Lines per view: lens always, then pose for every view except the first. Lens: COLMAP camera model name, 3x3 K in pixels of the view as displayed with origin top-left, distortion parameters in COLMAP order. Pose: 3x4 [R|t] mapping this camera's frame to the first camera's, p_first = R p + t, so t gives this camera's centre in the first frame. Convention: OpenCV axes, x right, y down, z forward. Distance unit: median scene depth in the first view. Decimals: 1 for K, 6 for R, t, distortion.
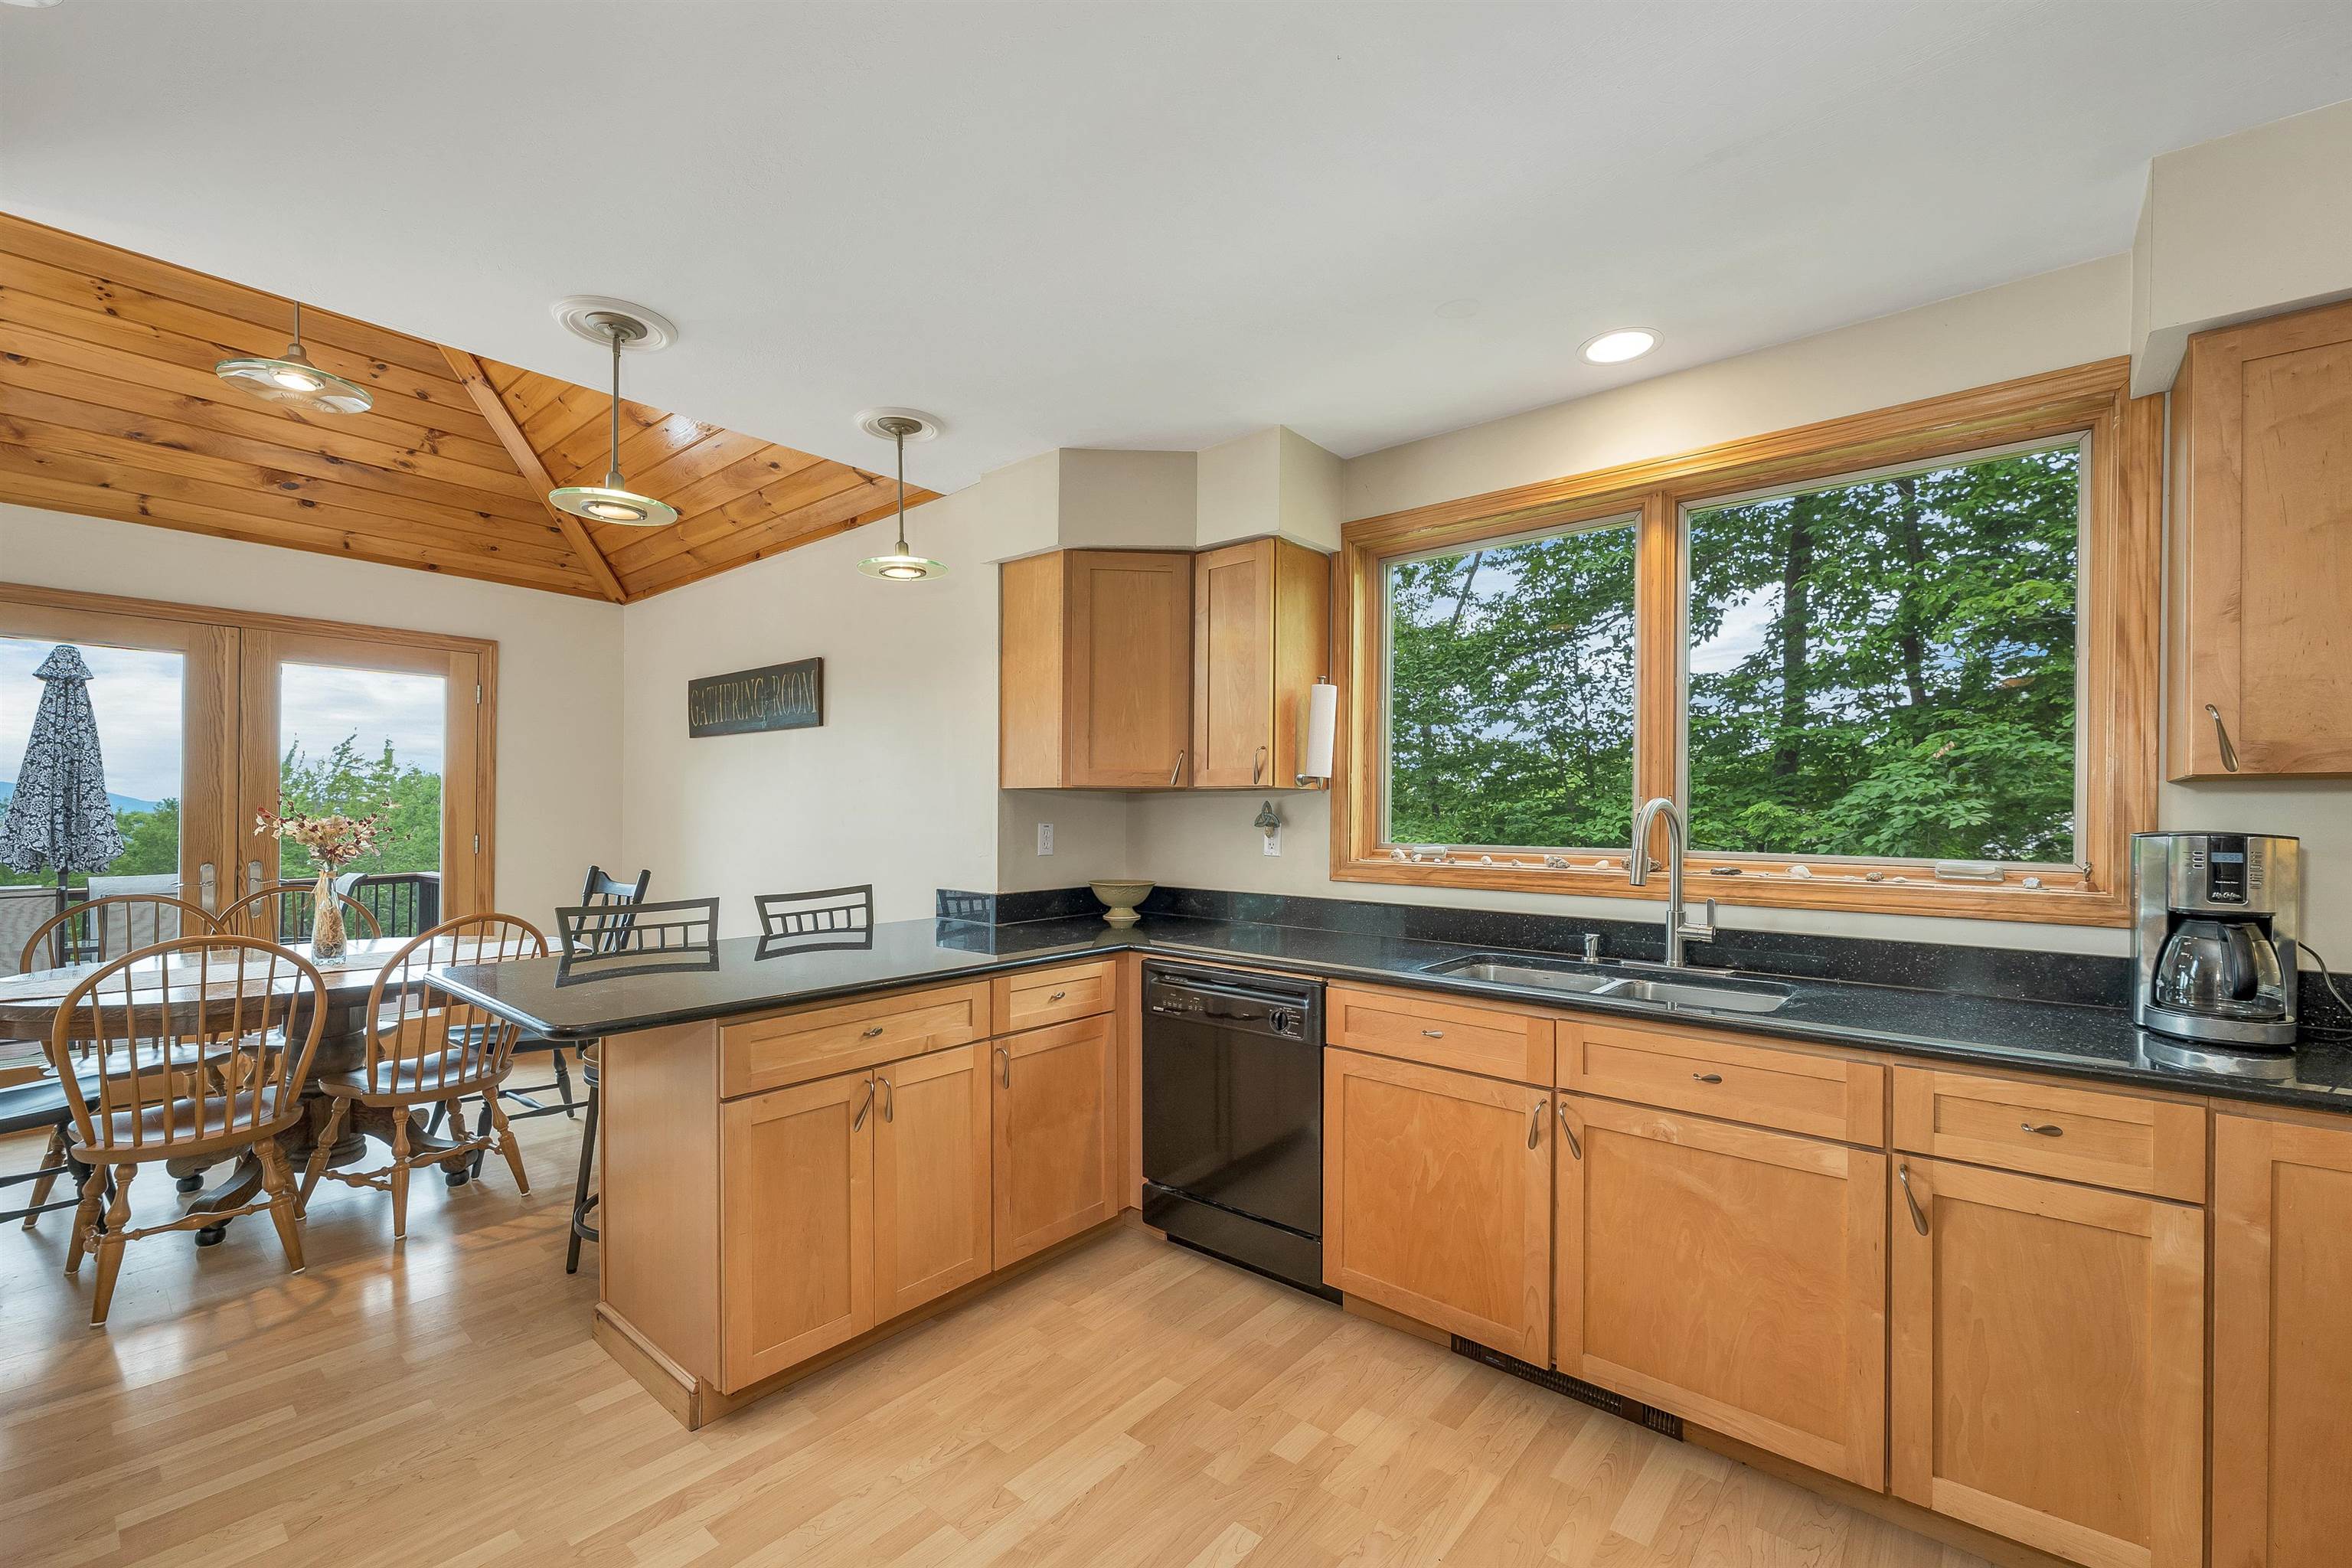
lens RADIAL K [[972.6, 0, 1182.4], [0, 972.6, 818.5], [0, 0, 1]] dist [-0.001544, -0.000163]
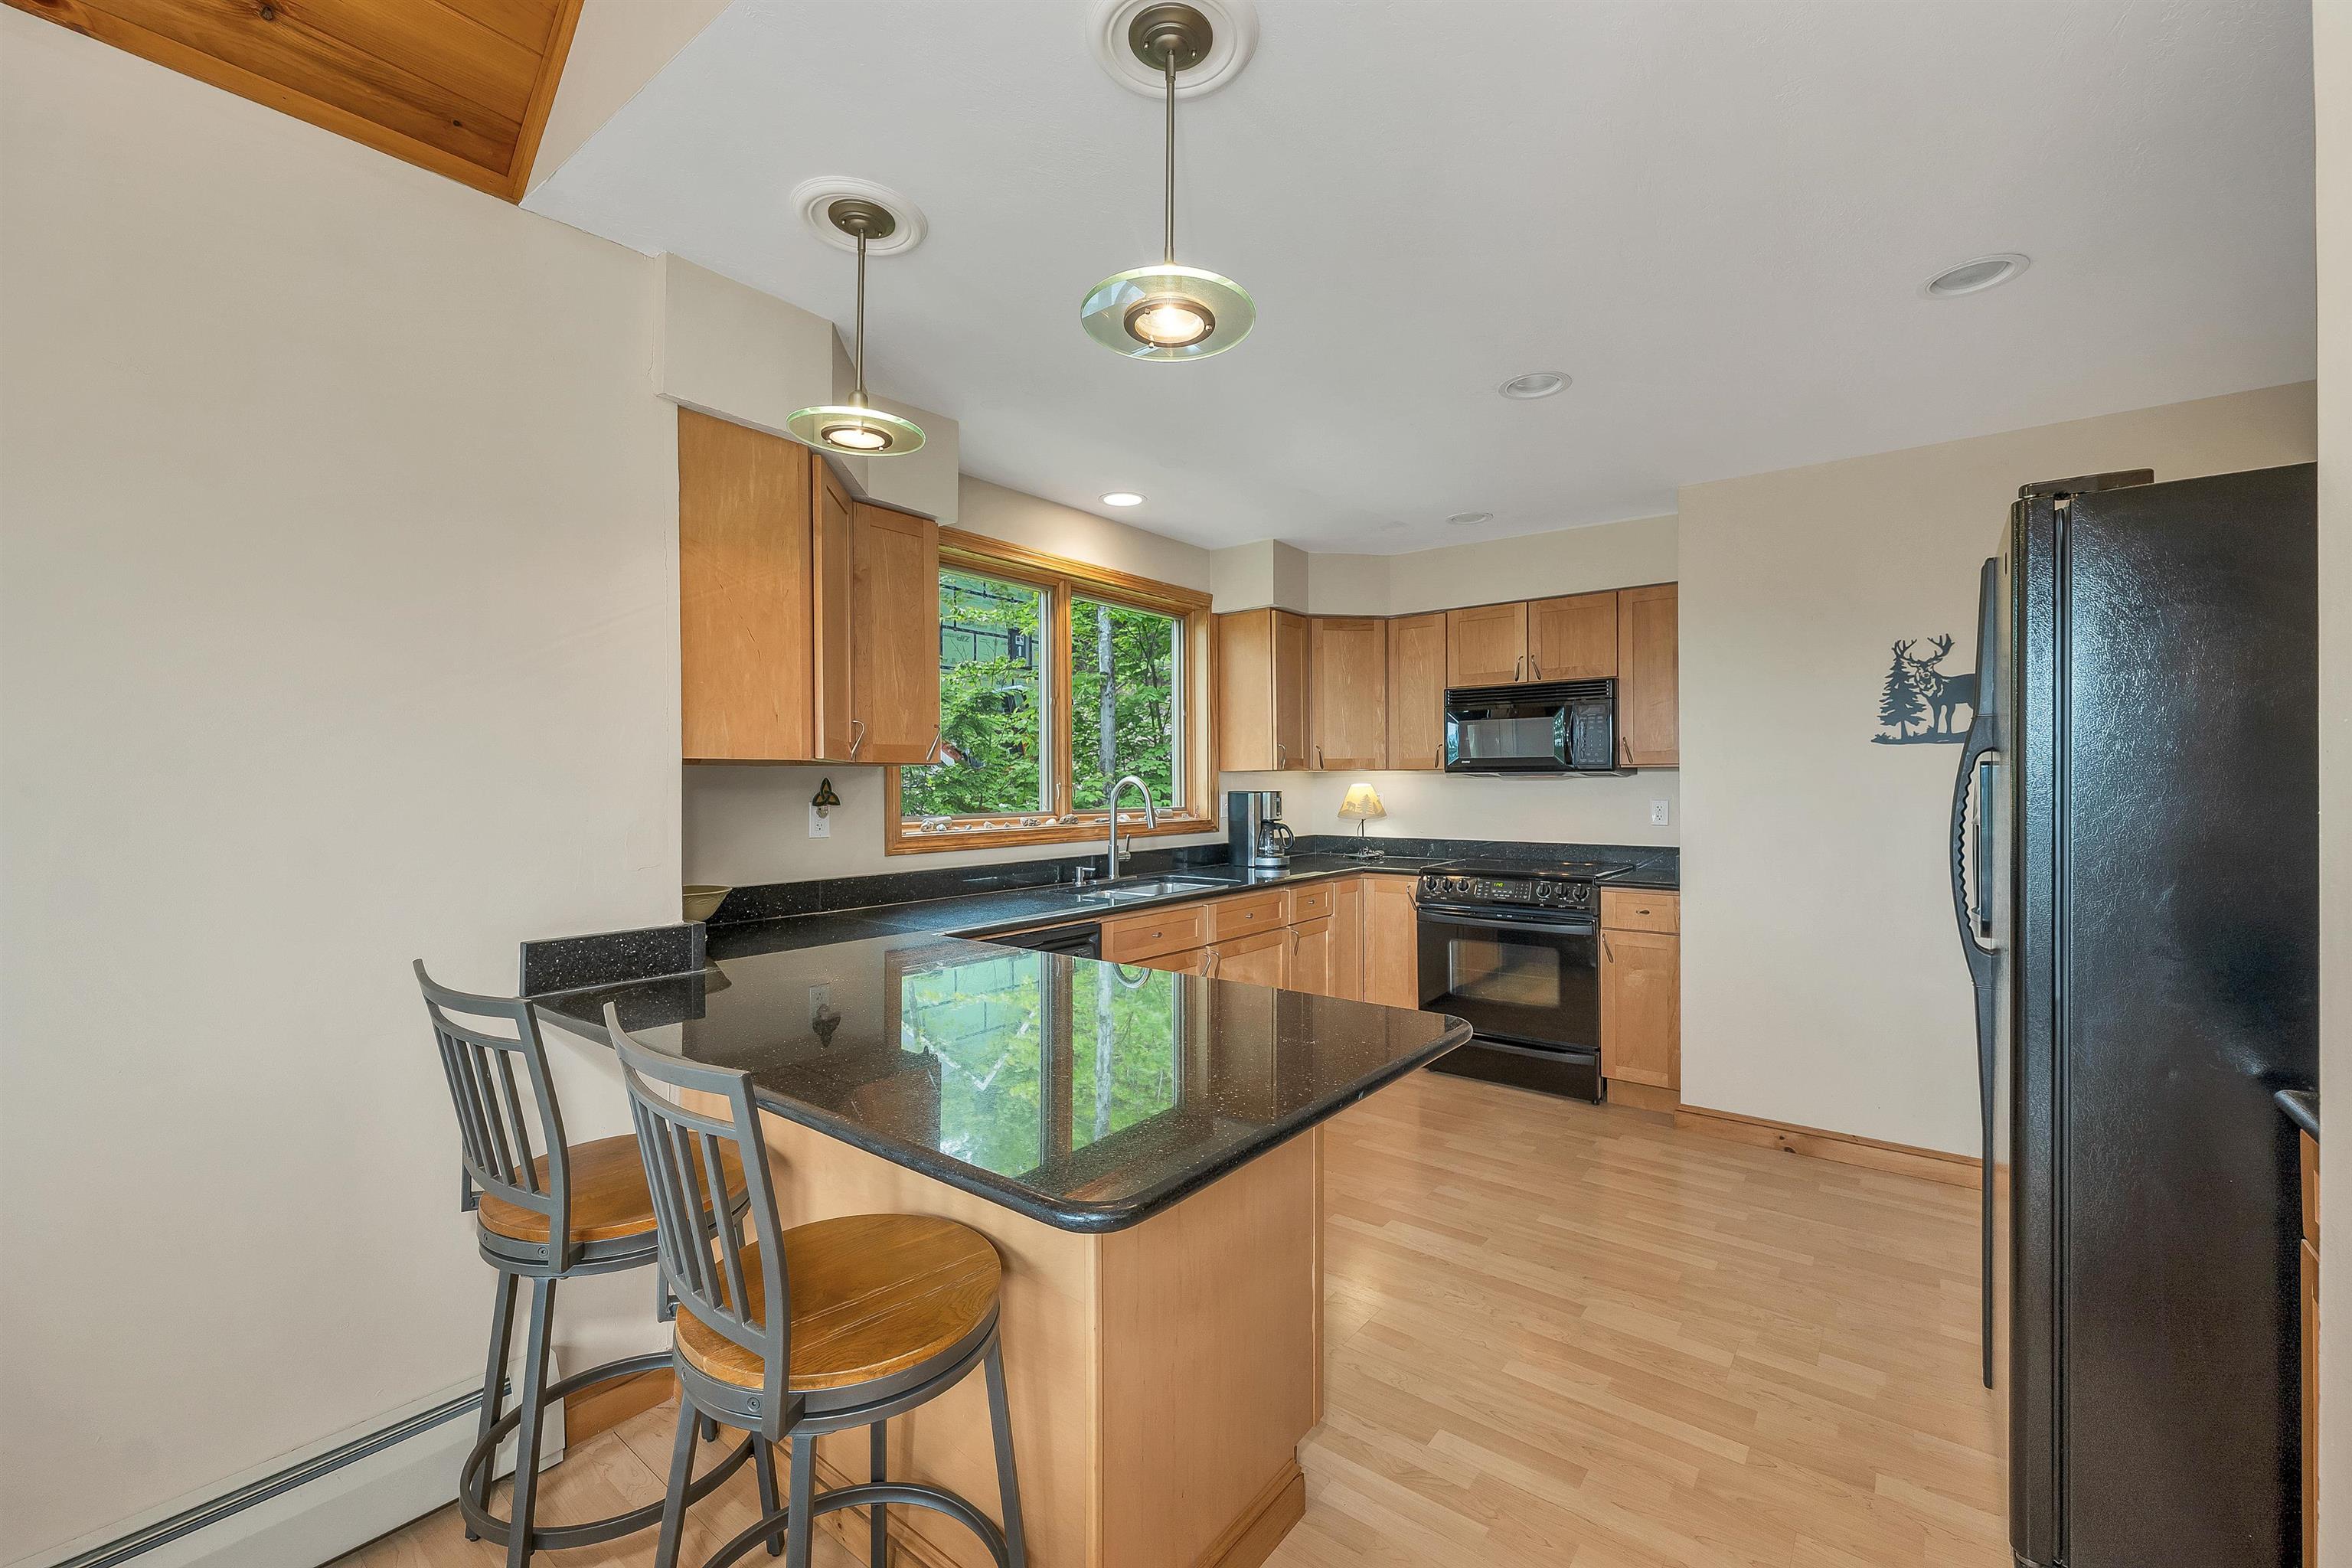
lens RADIAL K [[959.4, 0, 1177.4], [0, 959.4, 787.2], [0, 0, 1]] dist [0.001184, 0.000058]
pose [[-0.034352, -0.010959, 0.999350, -0.894833], [0.013426, 0.999845, 0.011426, -0.016044], [-0.999320, 0.013810, -0.034200, 0.752504]]
